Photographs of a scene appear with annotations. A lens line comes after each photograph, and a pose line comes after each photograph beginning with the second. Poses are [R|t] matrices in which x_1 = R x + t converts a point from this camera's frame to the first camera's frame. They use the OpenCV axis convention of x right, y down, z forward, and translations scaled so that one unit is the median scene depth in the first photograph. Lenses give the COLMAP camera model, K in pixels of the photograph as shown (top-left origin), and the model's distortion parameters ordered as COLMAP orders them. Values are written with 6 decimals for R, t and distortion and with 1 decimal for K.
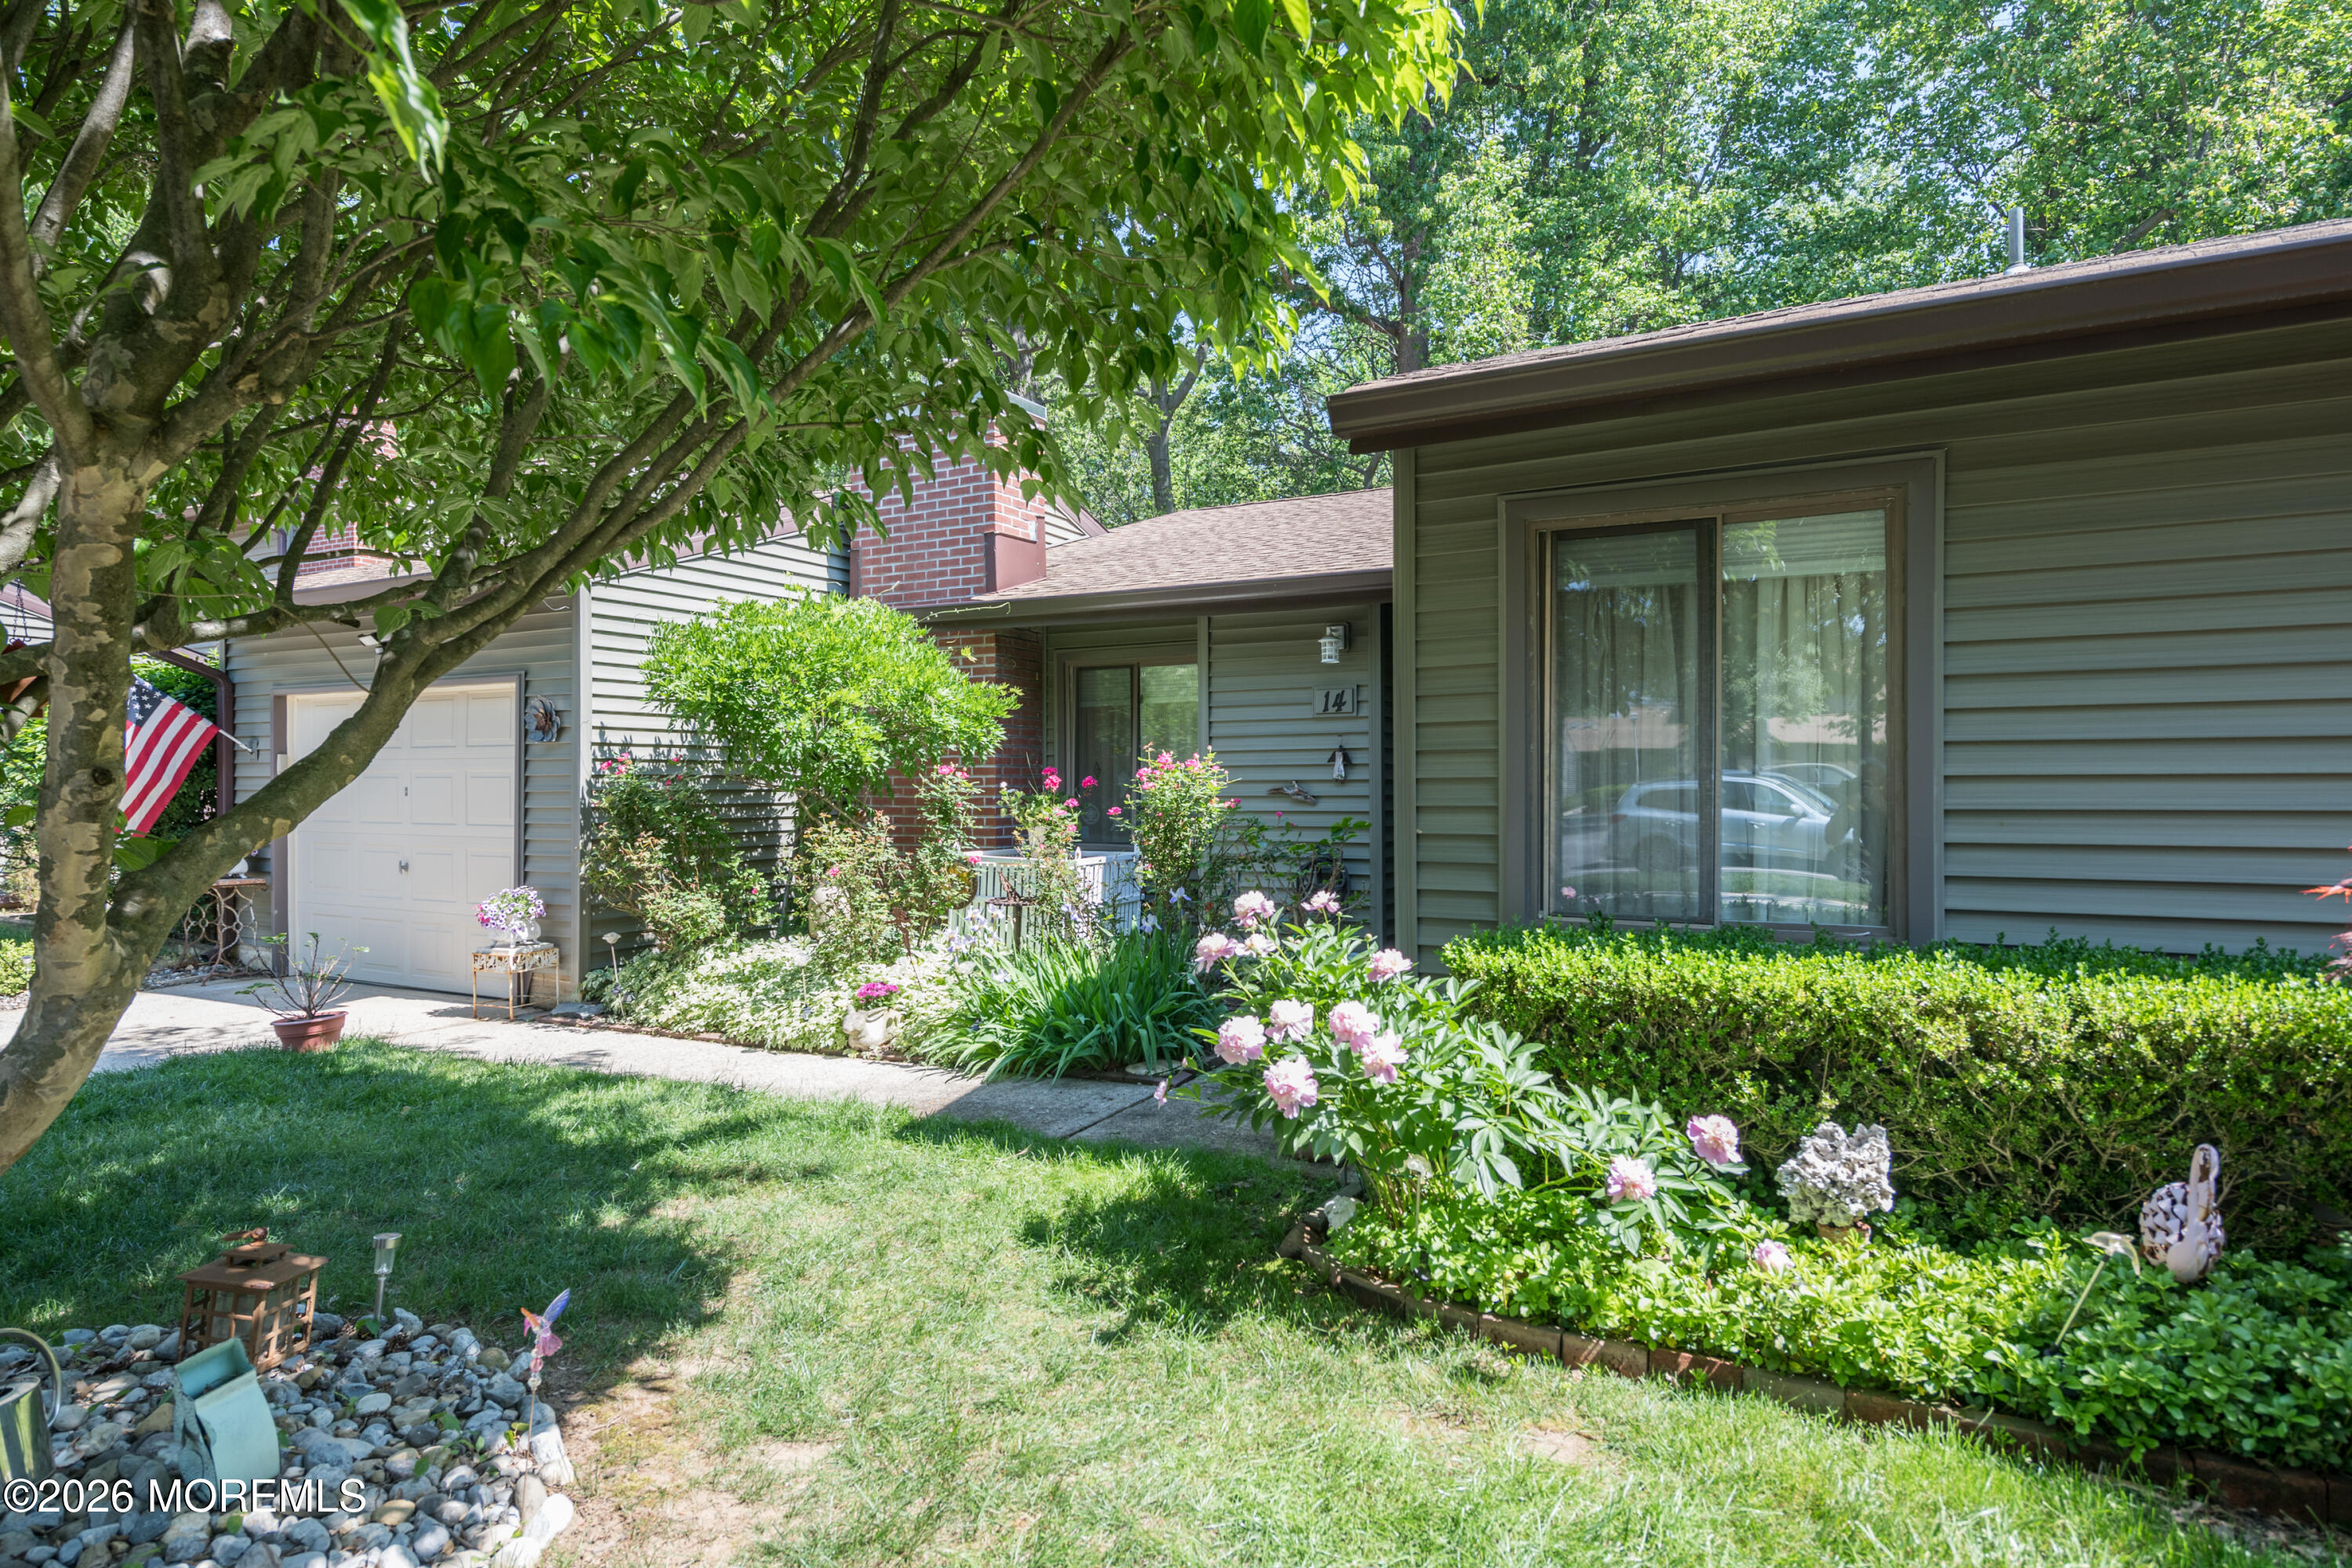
lens RADIAL K [[1220.8, 0, 1166.3], [0, 1220.8, 792.4], [0, 0, 1]] dist [0.022573, 0.001219]
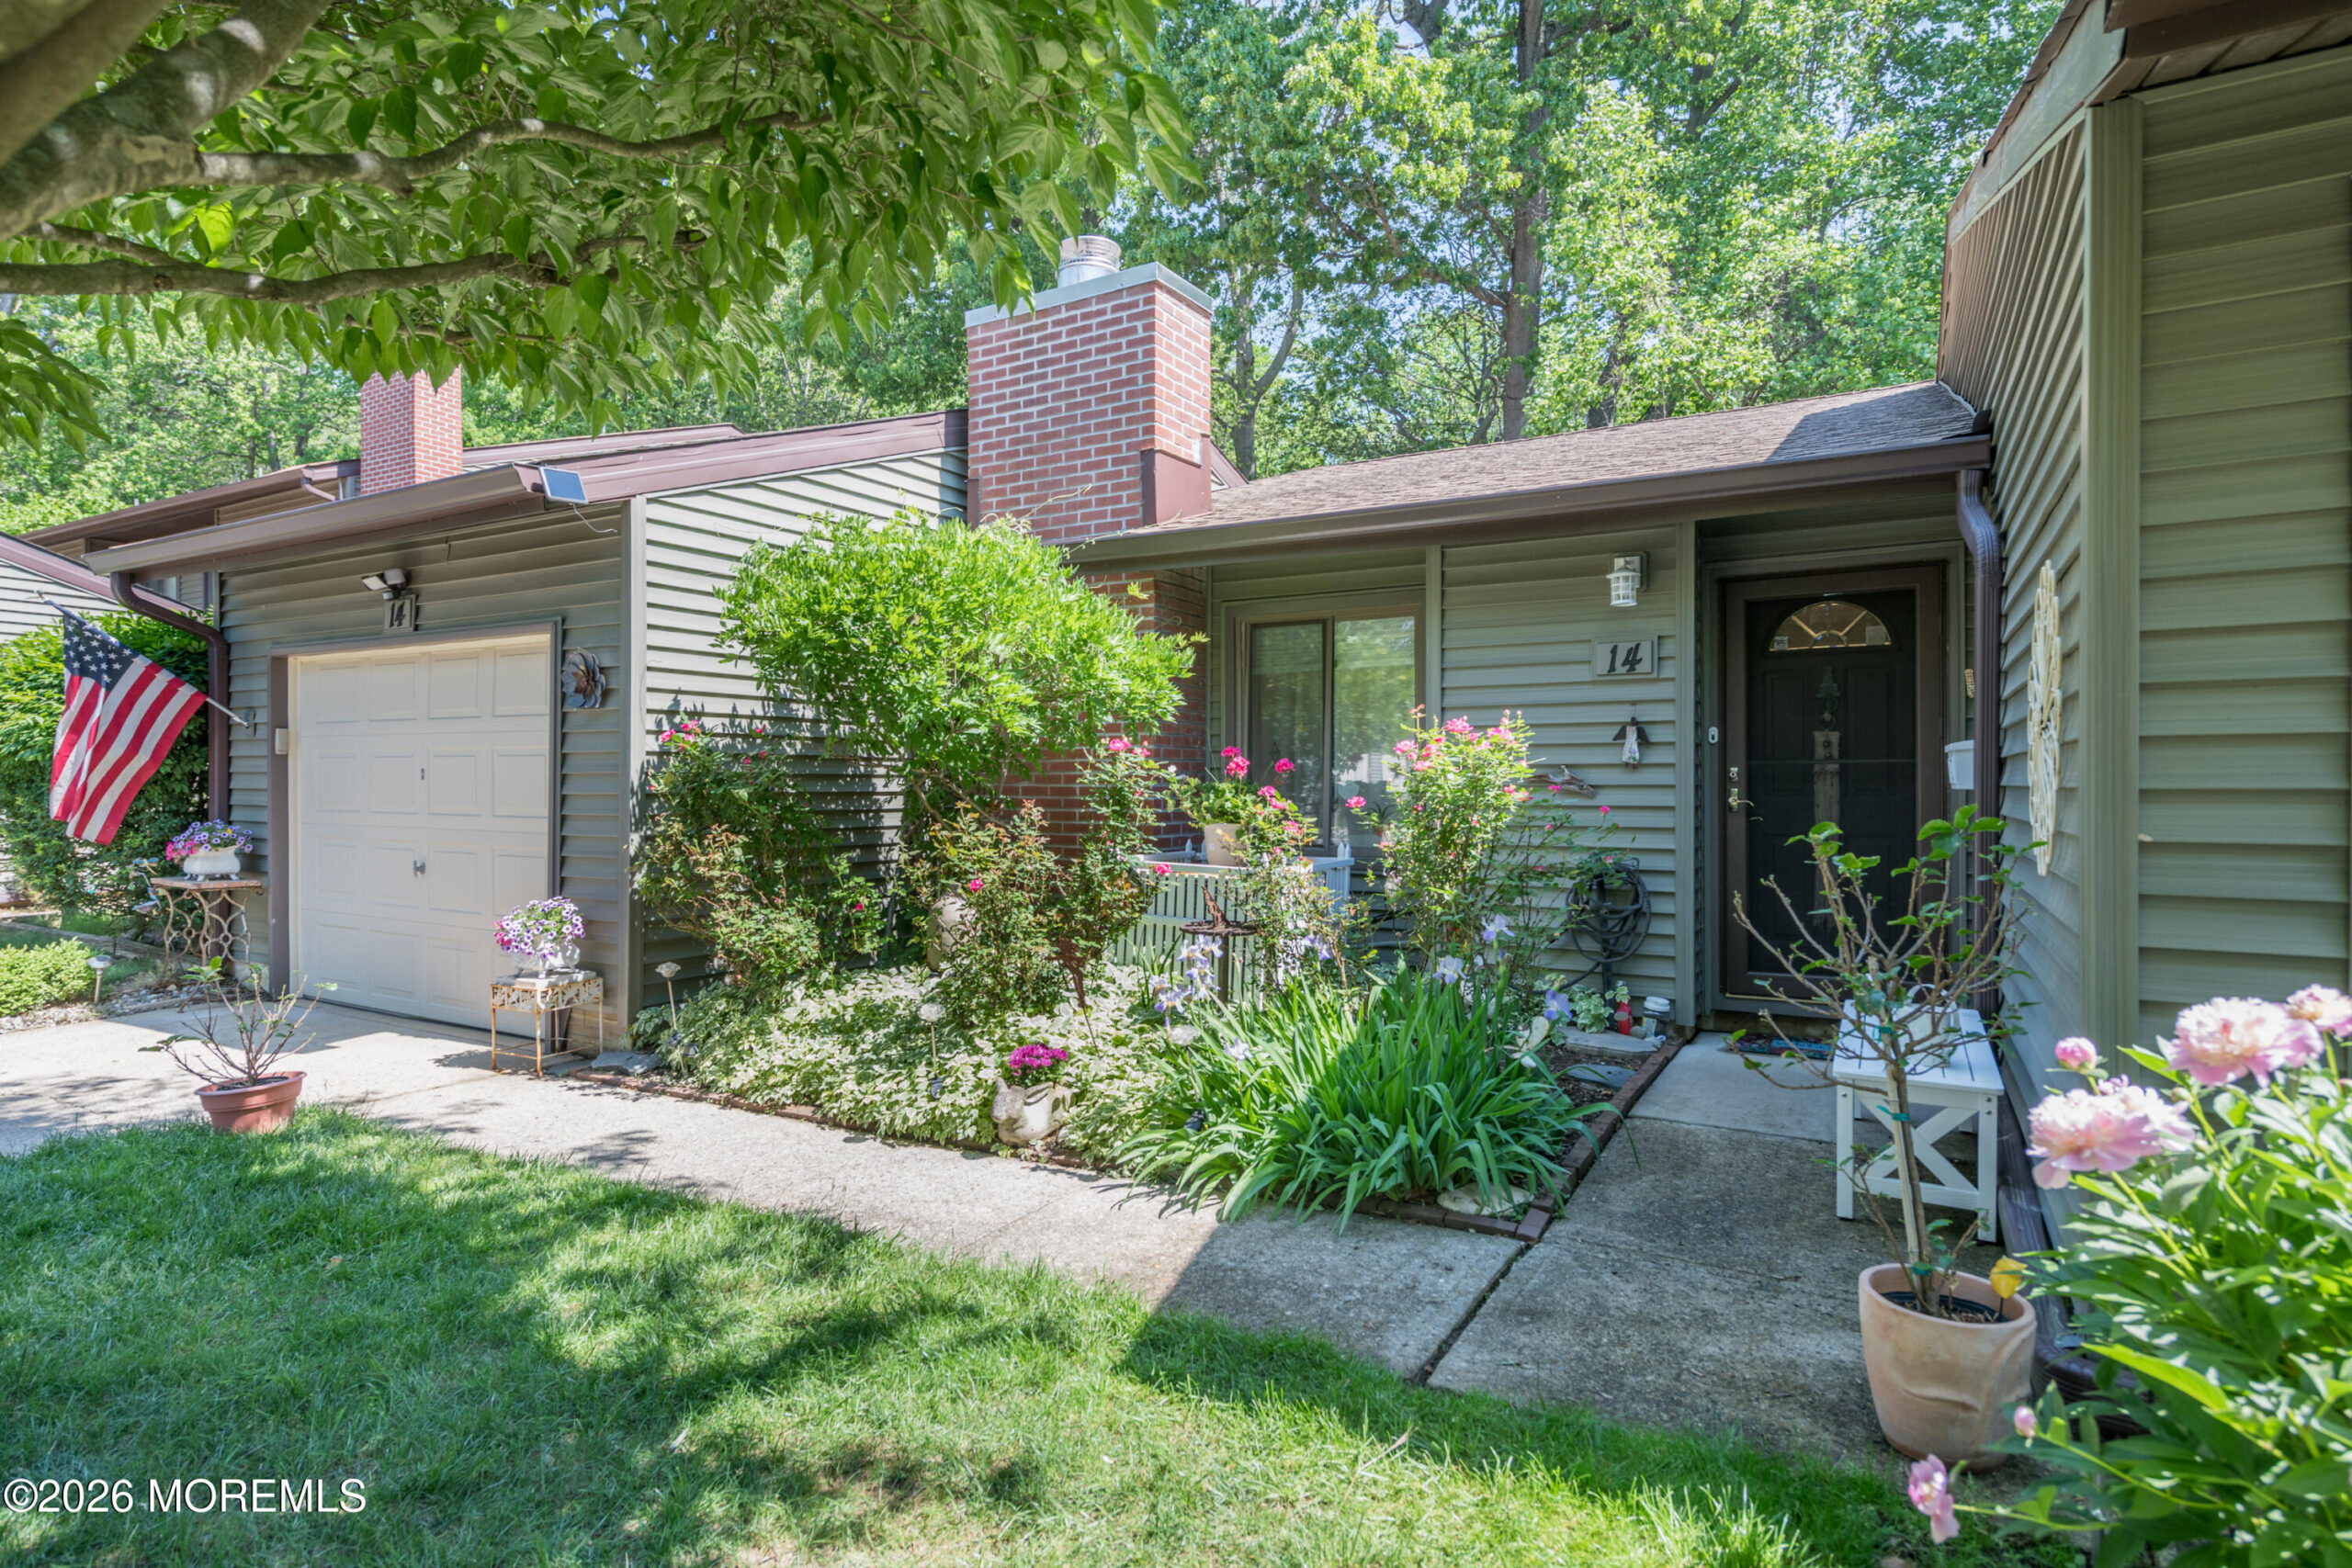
lens RADIAL K [[1220.6, 0, 1194.5], [0, 1220.6, 794.0], [0, 0, 1]] dist [0.022573, 0.001219]
pose [[0.999322, 0.005899, -0.036345, -0.107292], [-0.005746, 0.999974, 0.004319, 0.007357], [0.036370, -0.004107, 0.999330, 0.268931]]
